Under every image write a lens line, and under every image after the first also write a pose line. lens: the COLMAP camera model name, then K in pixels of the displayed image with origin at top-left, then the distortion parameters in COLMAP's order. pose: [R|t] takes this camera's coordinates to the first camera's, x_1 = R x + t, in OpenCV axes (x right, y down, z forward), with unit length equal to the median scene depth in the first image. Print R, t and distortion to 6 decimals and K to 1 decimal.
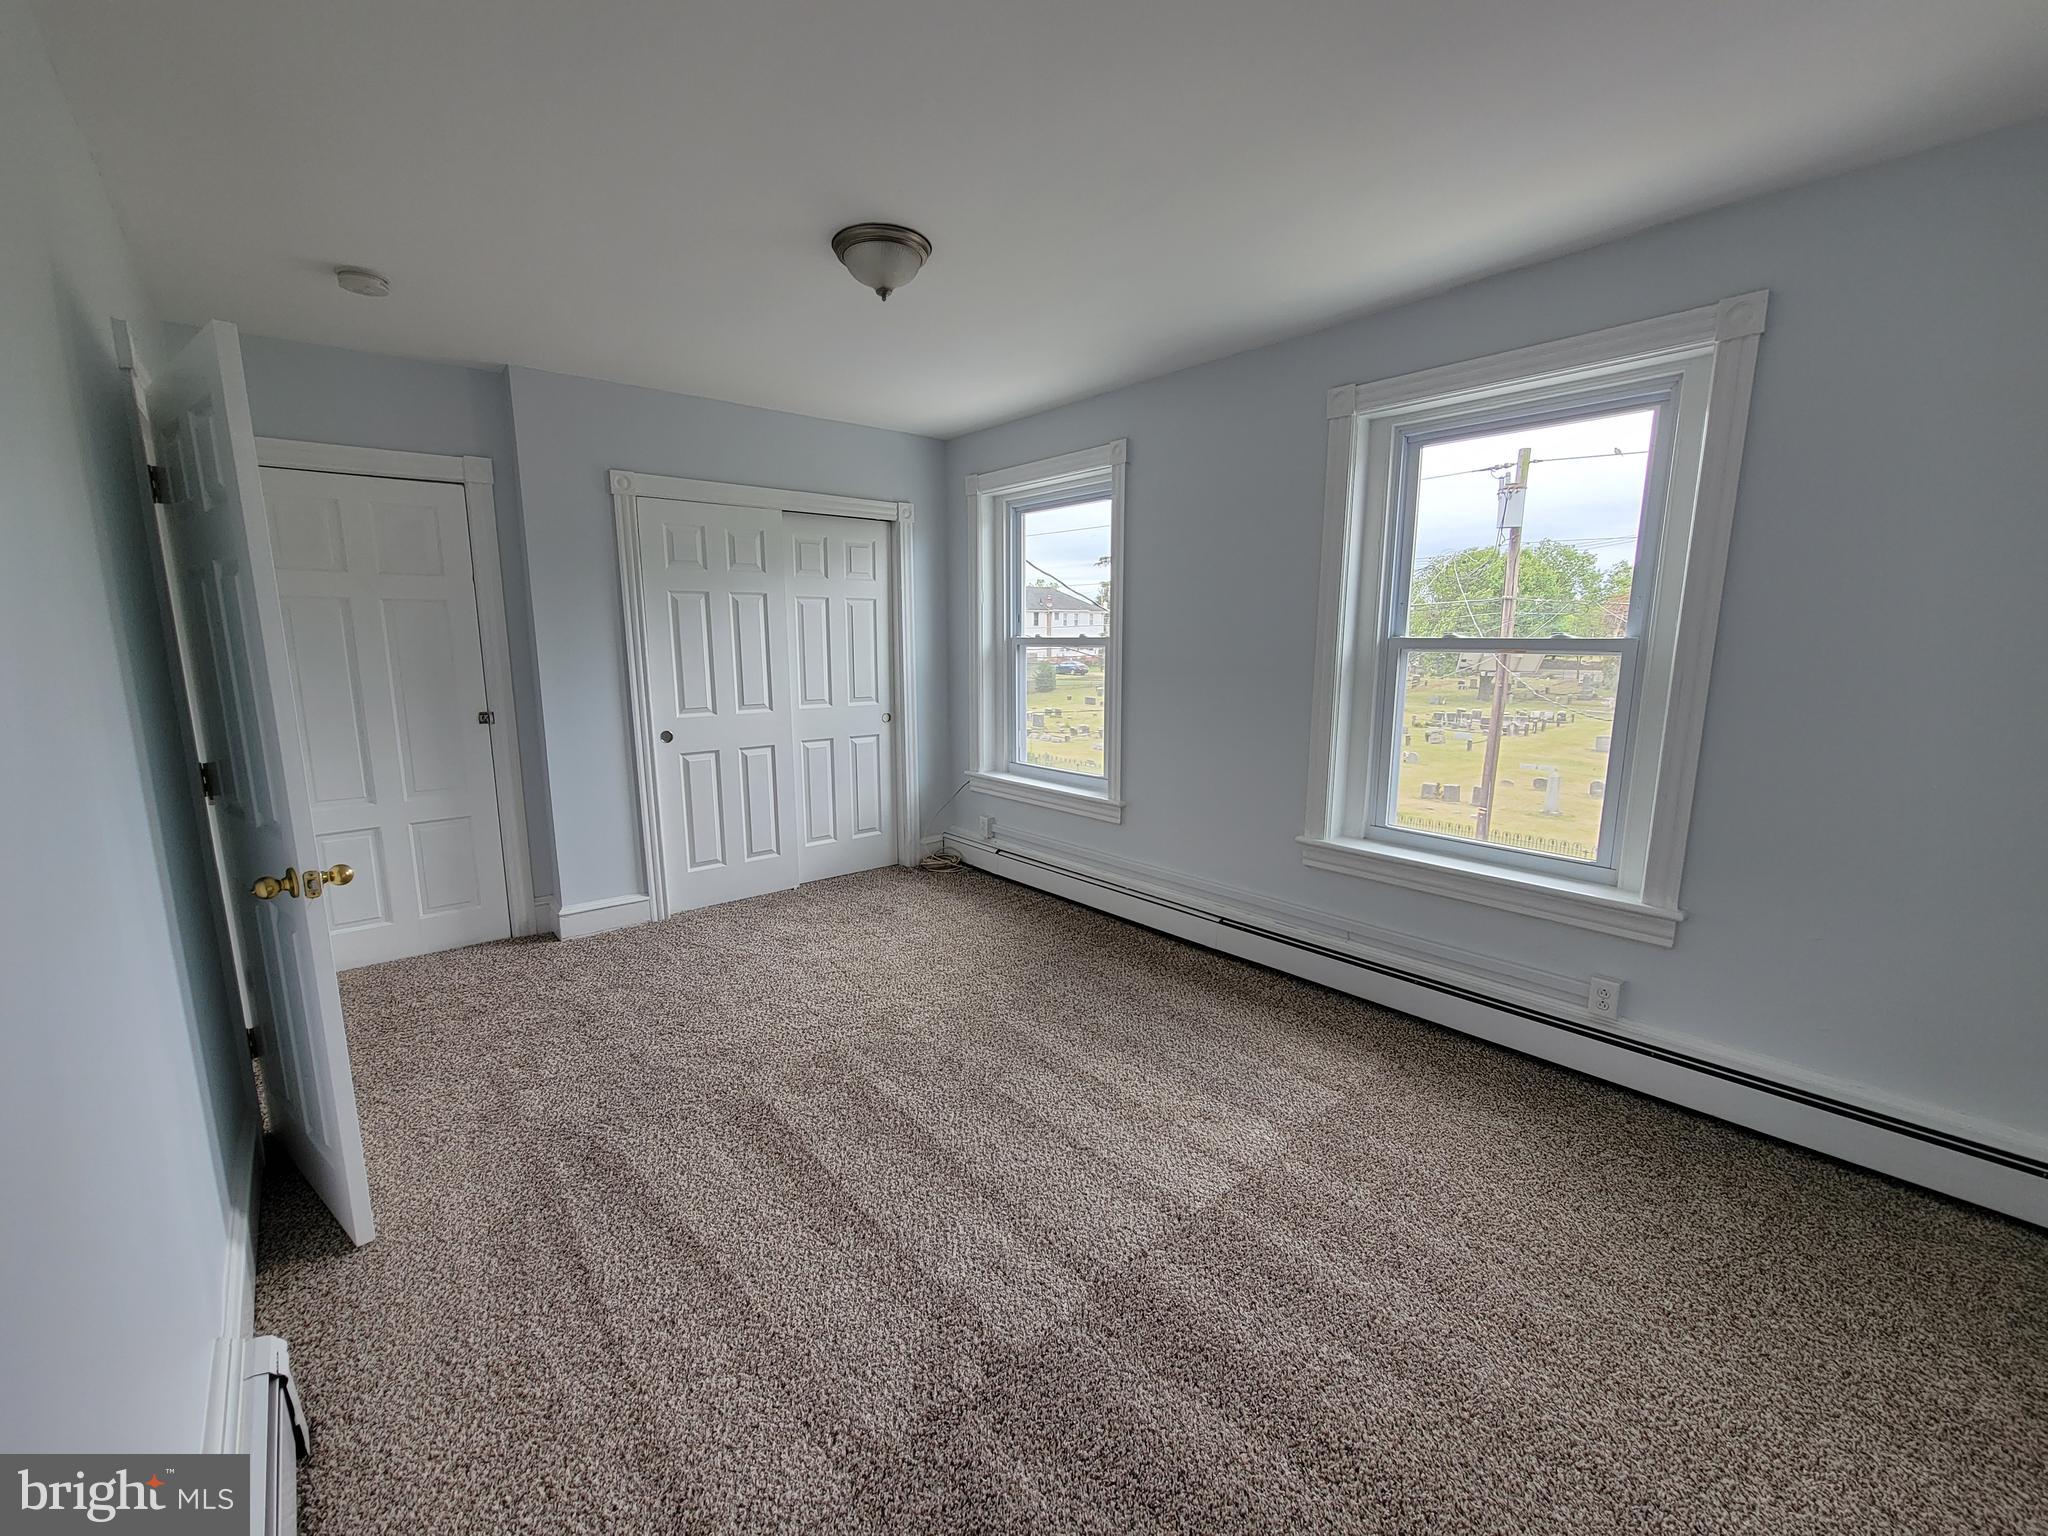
lens RADIAL K [[836.1, 0, 1012.8], [0, 836.1, 780.0], [0, 0, 1]] dist [-0.004305, -0.000774]
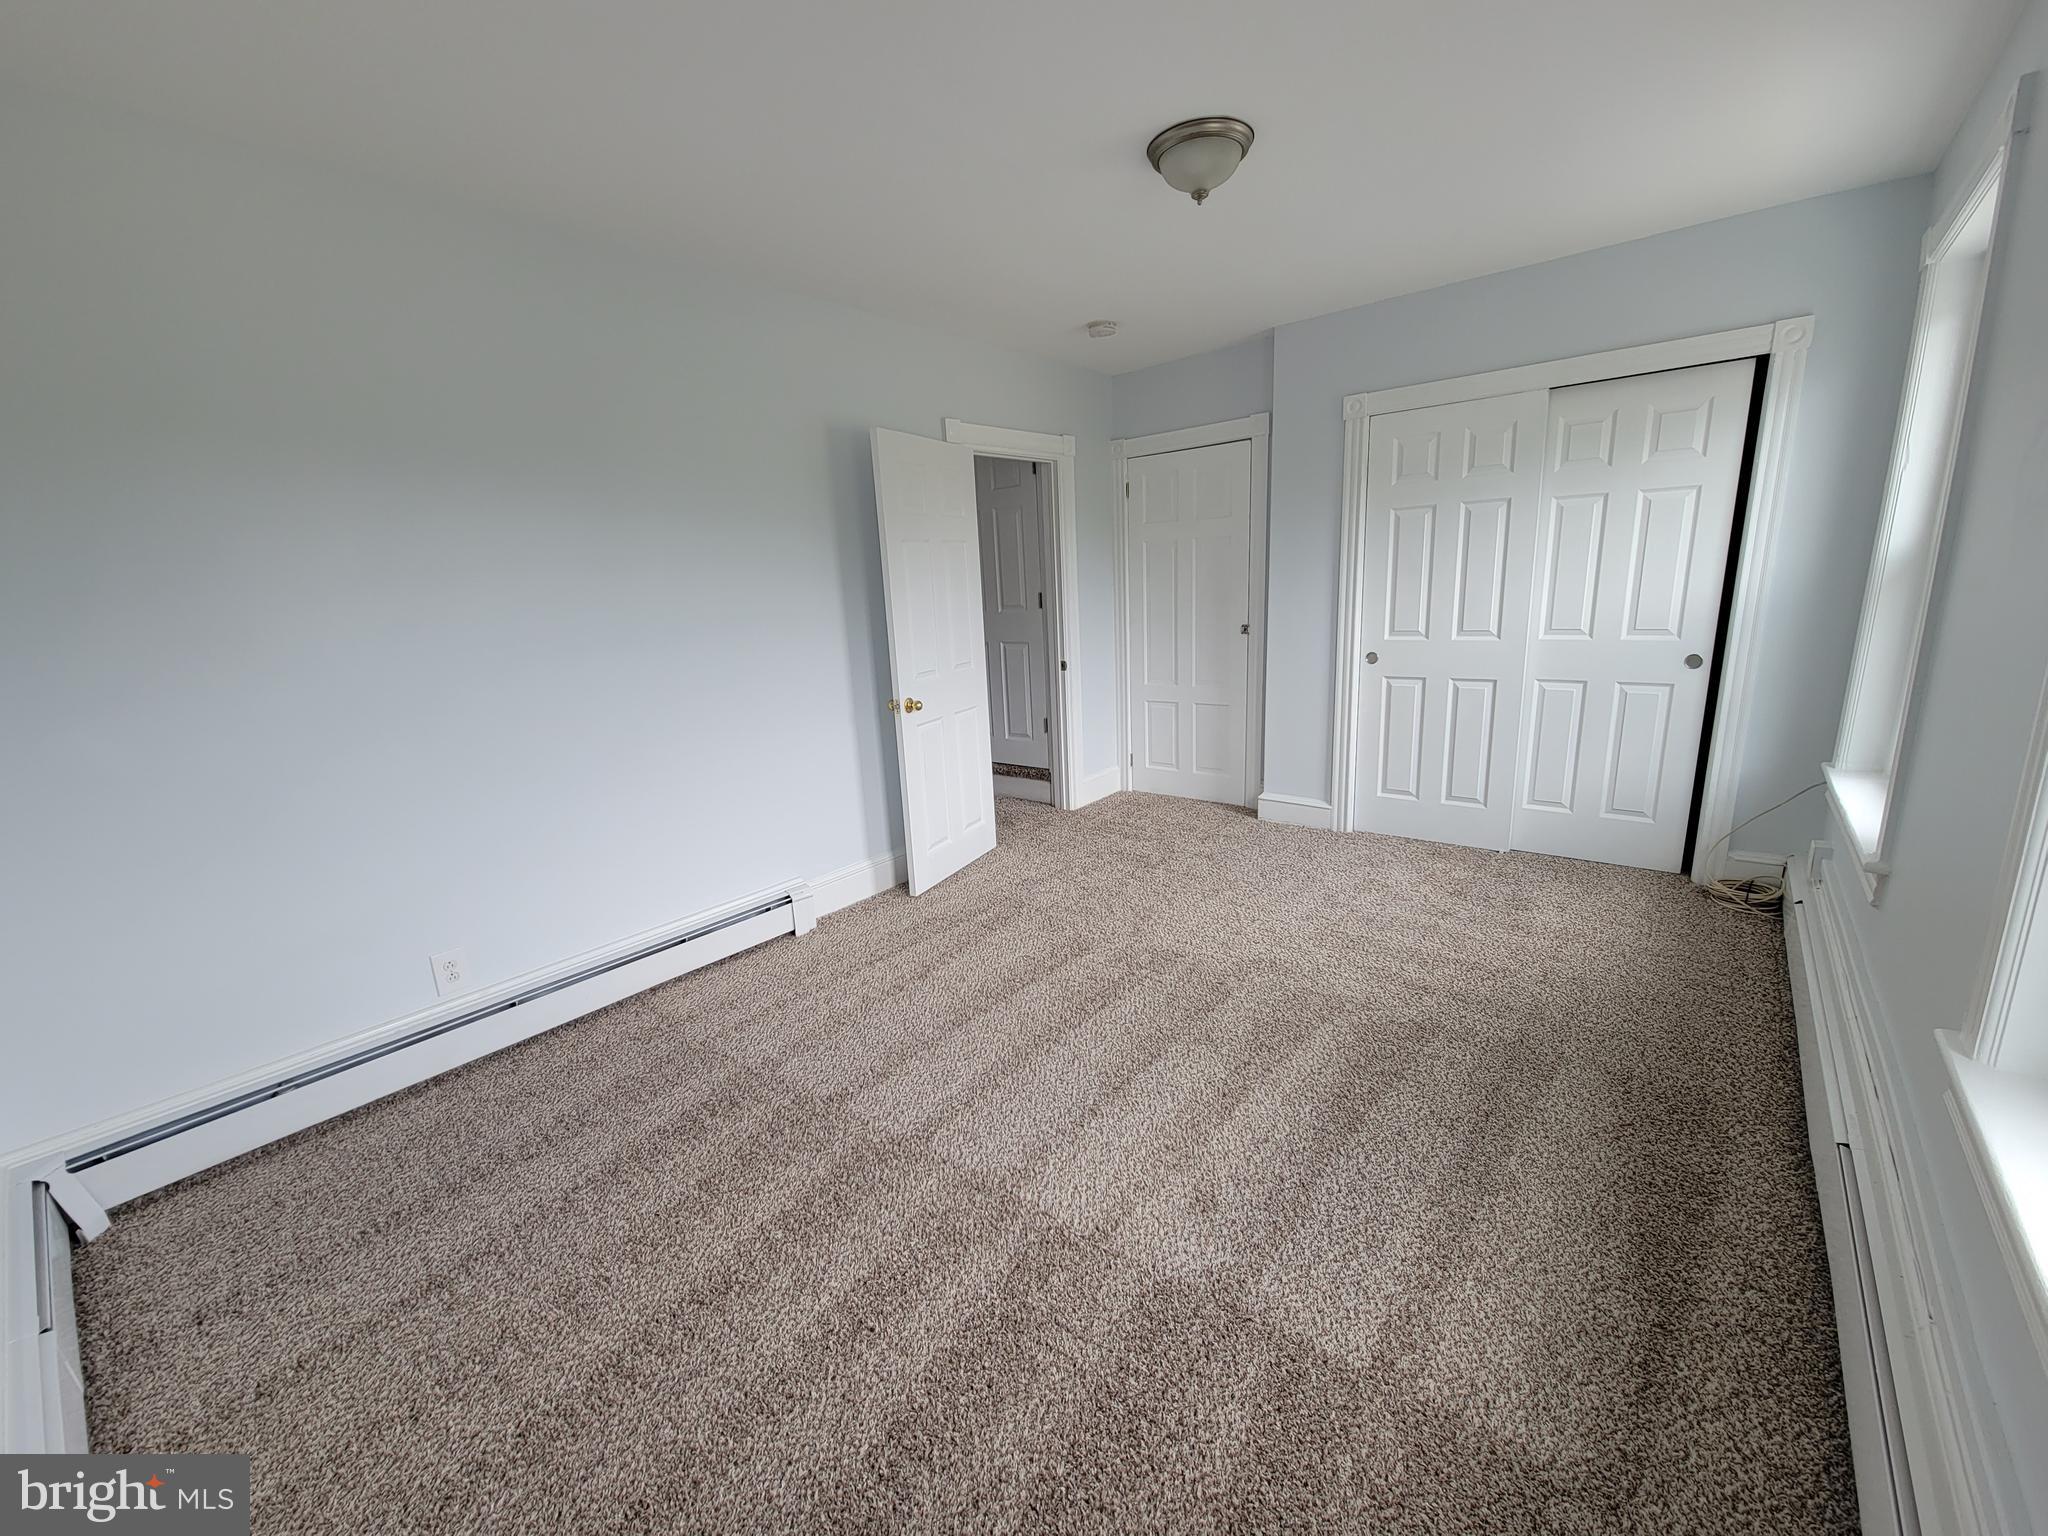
lens RADIAL K [[836.1, 0, 1025.8], [0, 836.1, 780.6], [0, 0, 1]] dist [-0.004305, -0.000774]
pose [[0.185590, 0.223875, -0.956784, 0.537087], [-0.120546, 0.971533, 0.203944, -0.066719], [0.975205, 0.077486, 0.207294, 0.415645]]
